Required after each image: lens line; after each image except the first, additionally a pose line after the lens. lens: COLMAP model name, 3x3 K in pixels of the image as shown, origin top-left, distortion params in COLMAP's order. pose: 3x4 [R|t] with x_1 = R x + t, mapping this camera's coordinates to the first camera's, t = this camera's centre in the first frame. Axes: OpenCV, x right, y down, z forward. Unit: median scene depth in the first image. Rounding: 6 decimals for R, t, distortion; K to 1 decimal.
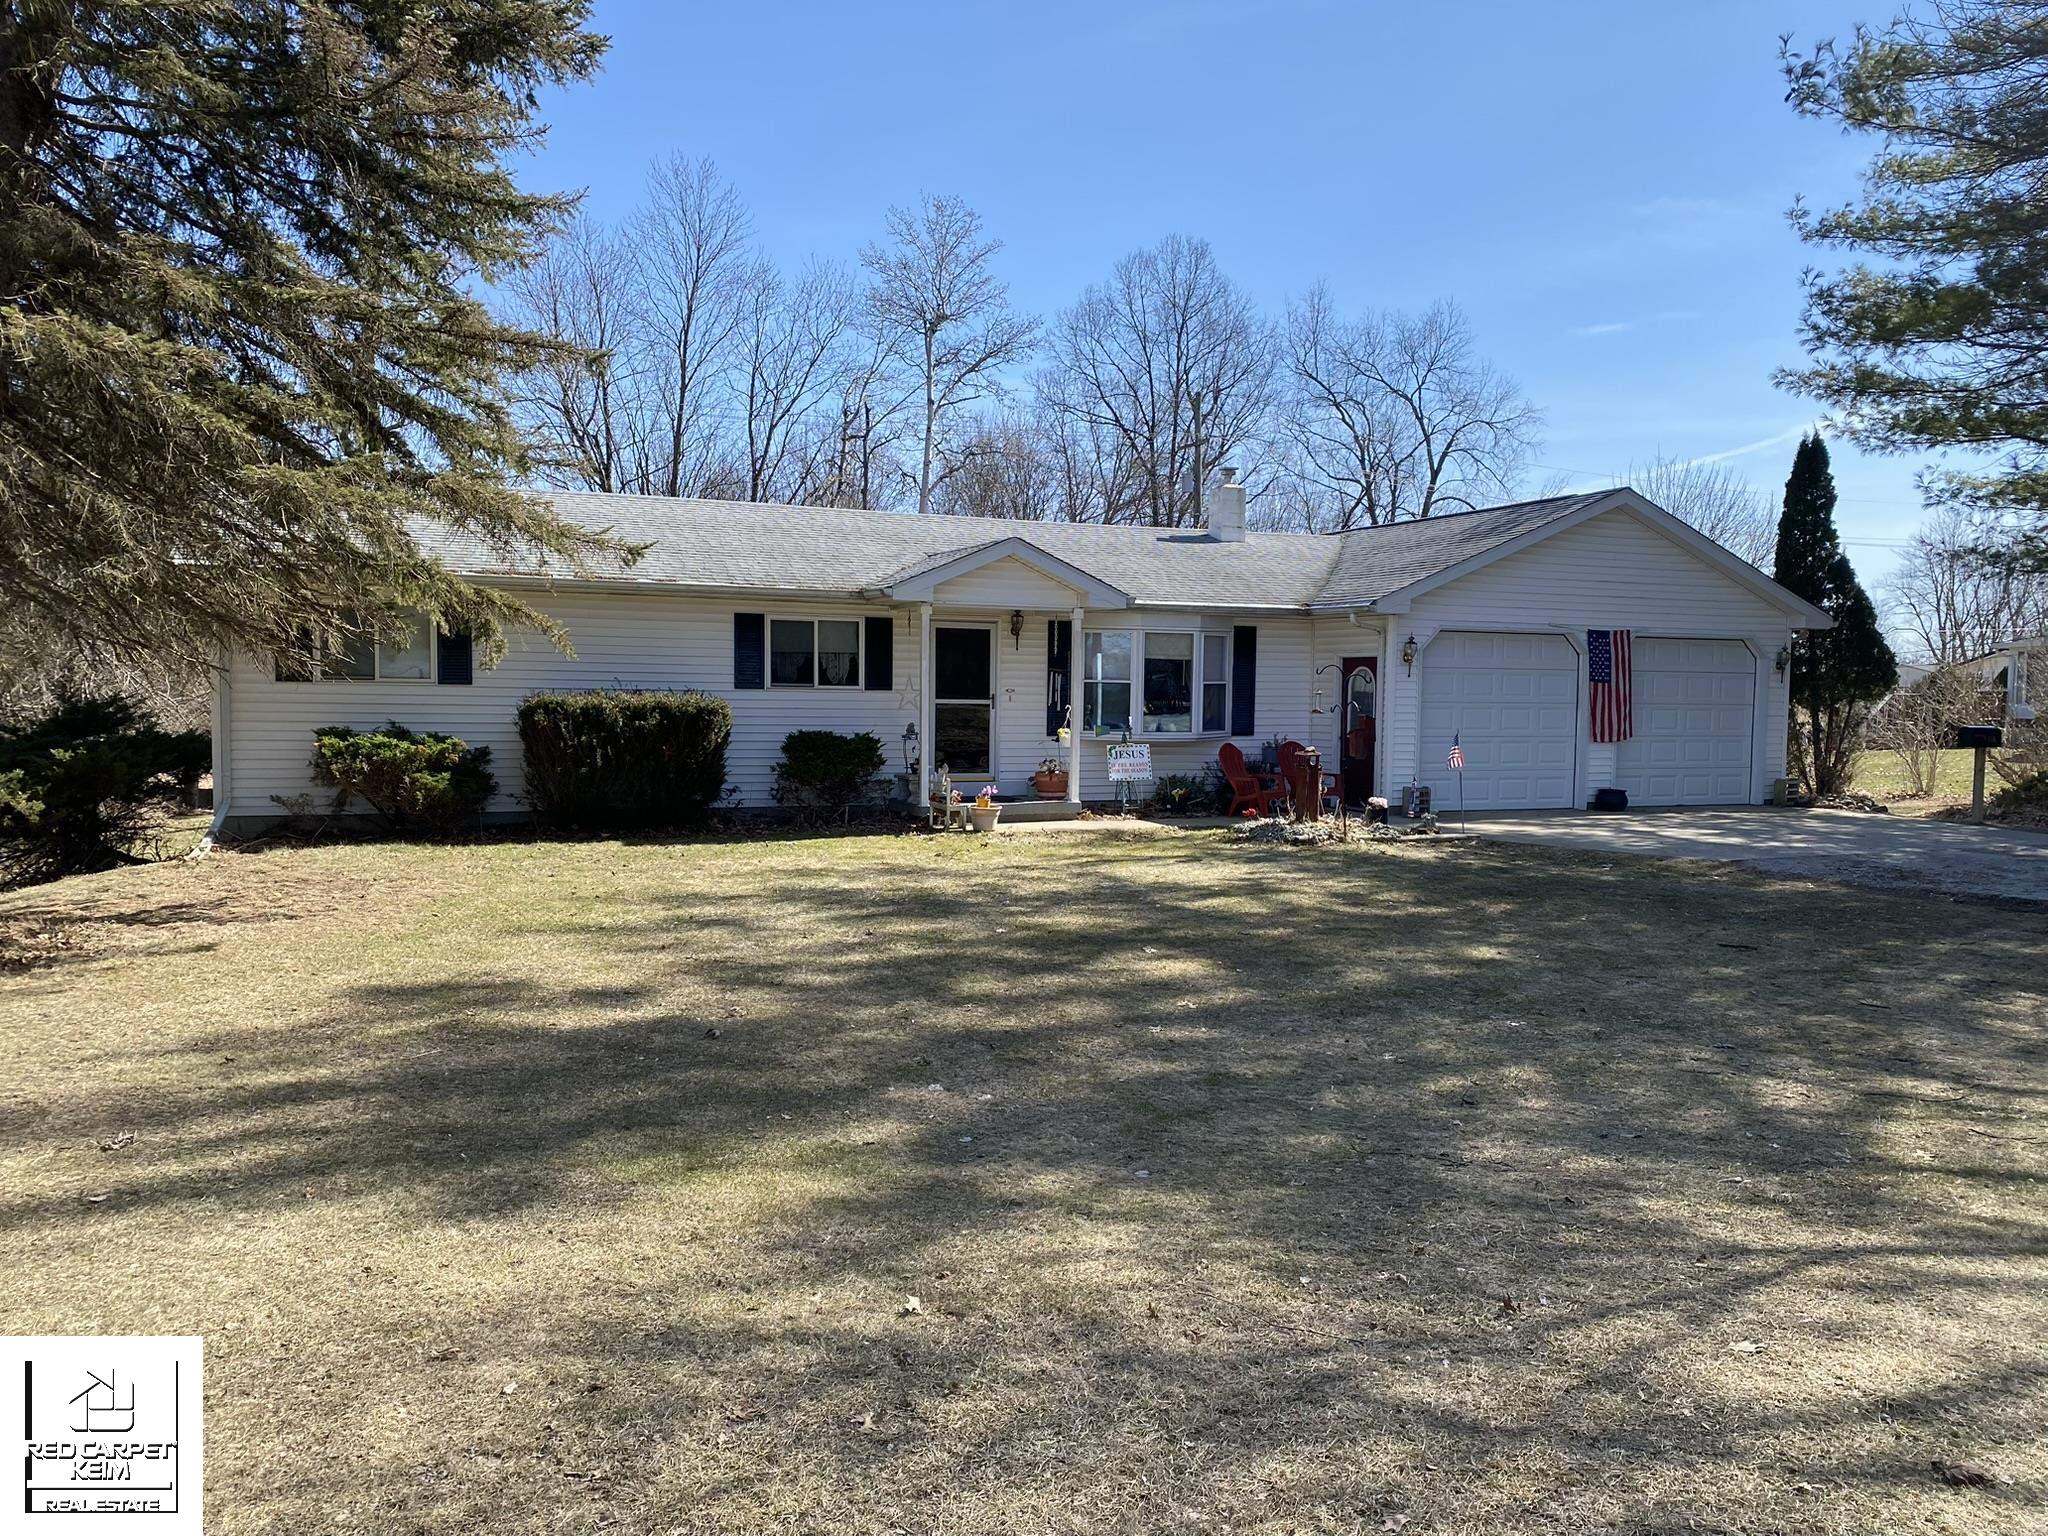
lens RADIAL K [[1558.4, 0, 1027.3], [0, 1558.4, 775.5], [0, 0, 1]] dist [0.037092, -0.000293]
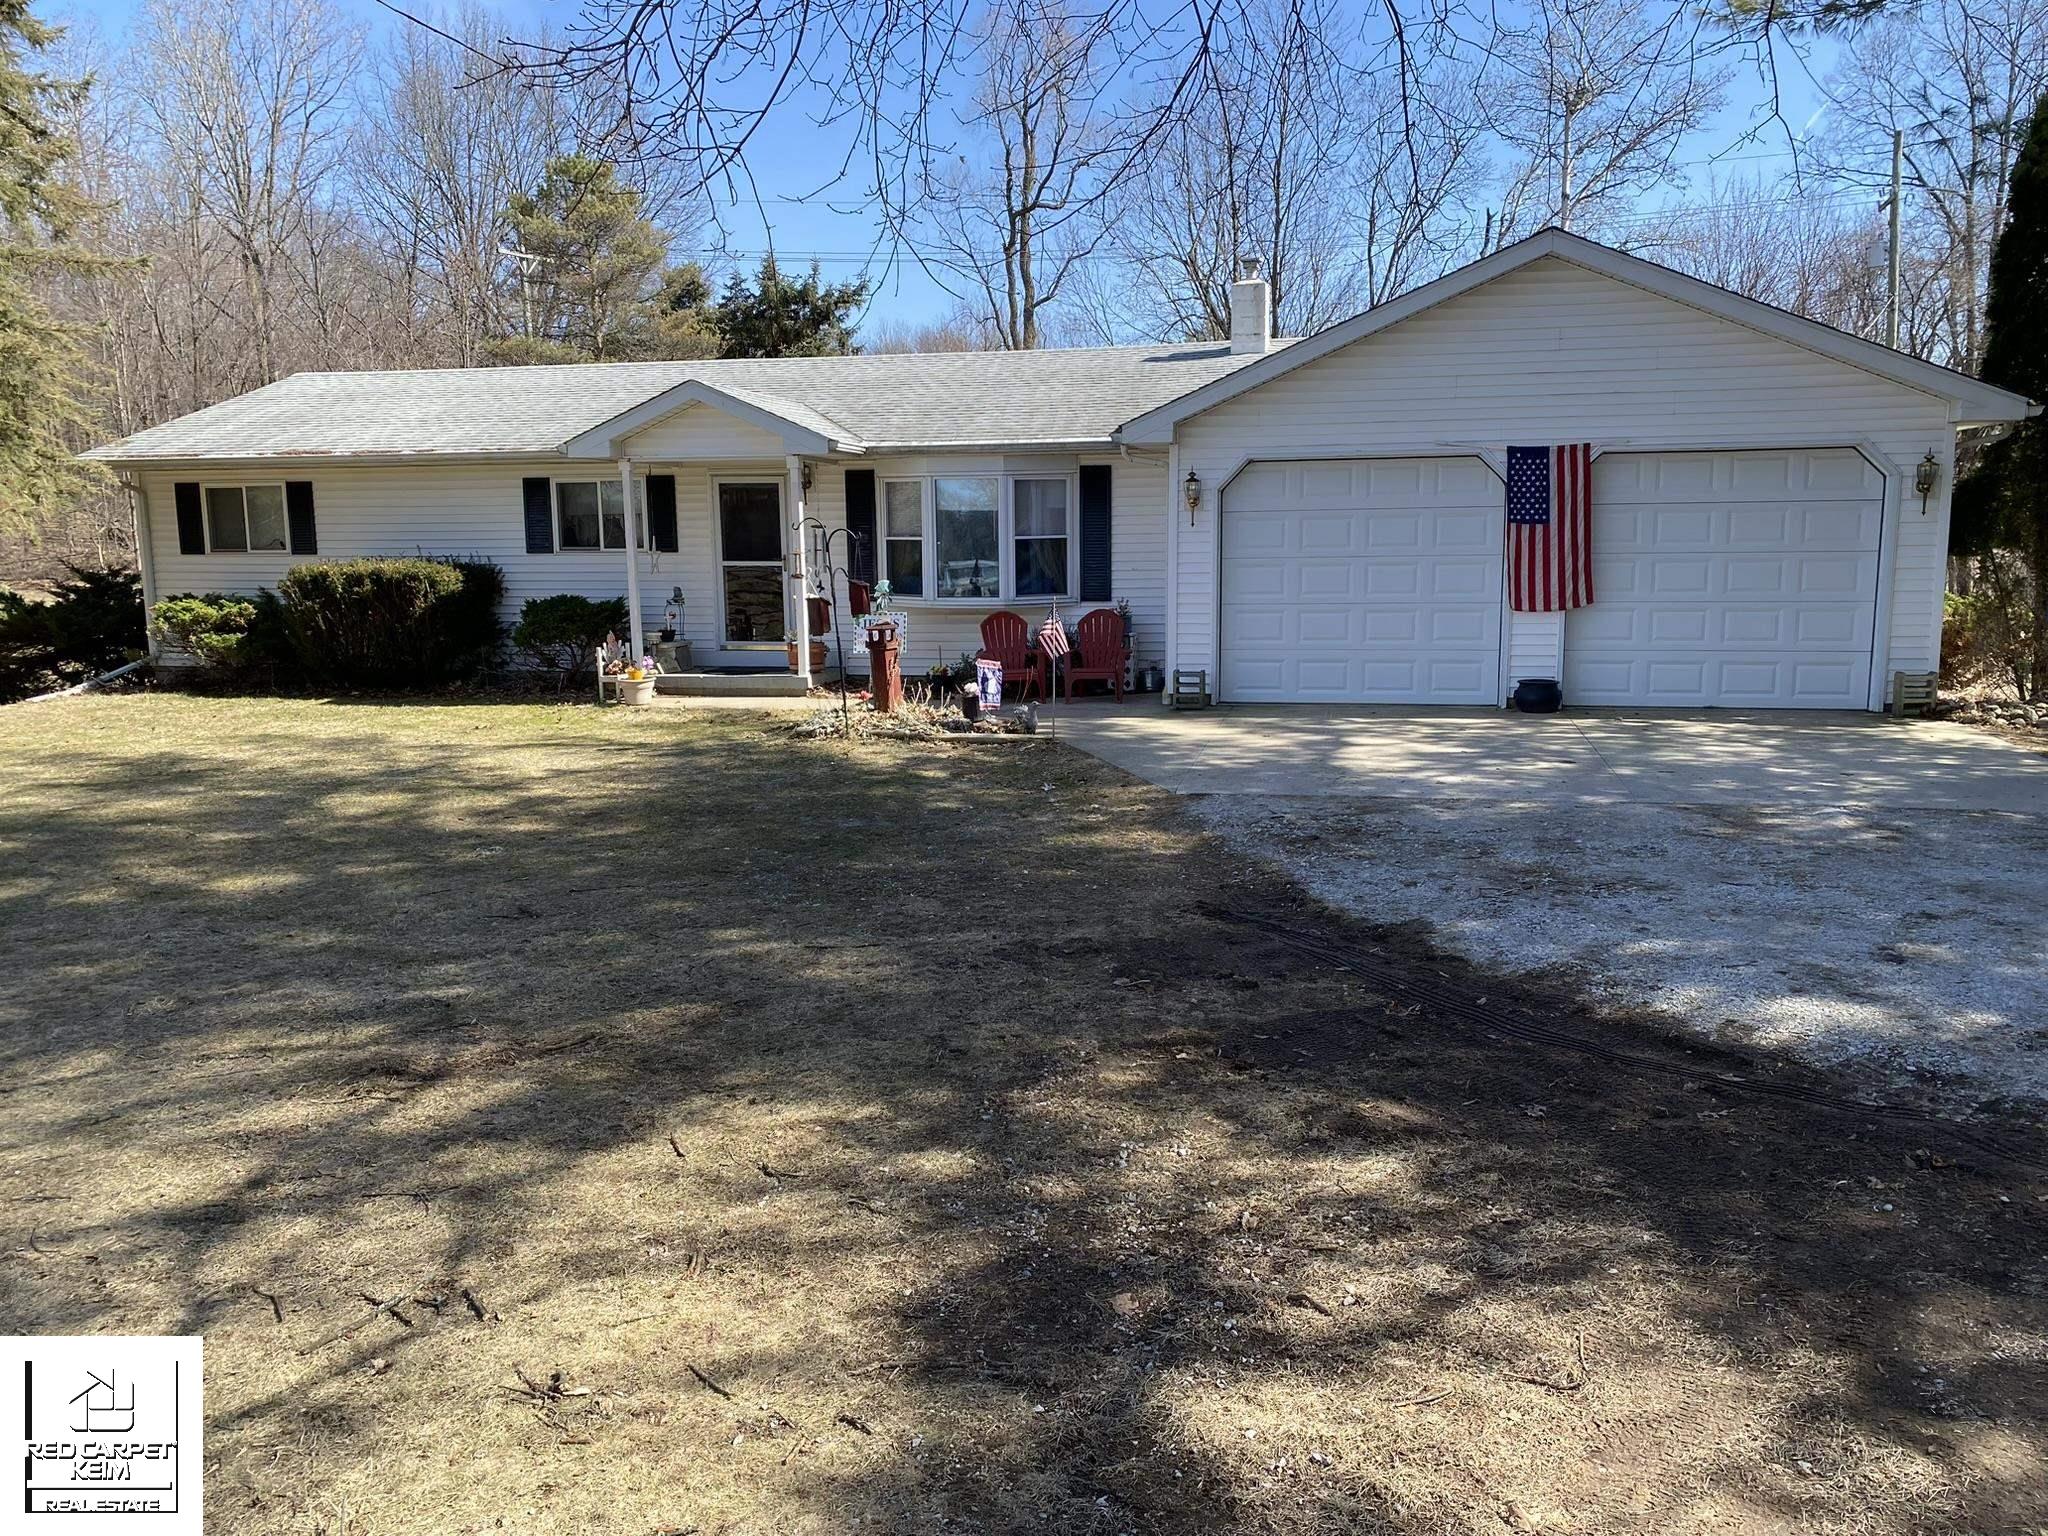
lens RADIAL K [[1558.4, 0, 1025.8], [0, 1558.4, 755.6], [0, 0, 1]] dist [0.037092, -0.000293]
pose [[0.821238, 0.059076, -0.567520, 0.617734], [-0.012059, 0.996201, 0.086248, -0.015983], [0.570459, -0.063986, 0.818830, 0.329041]]
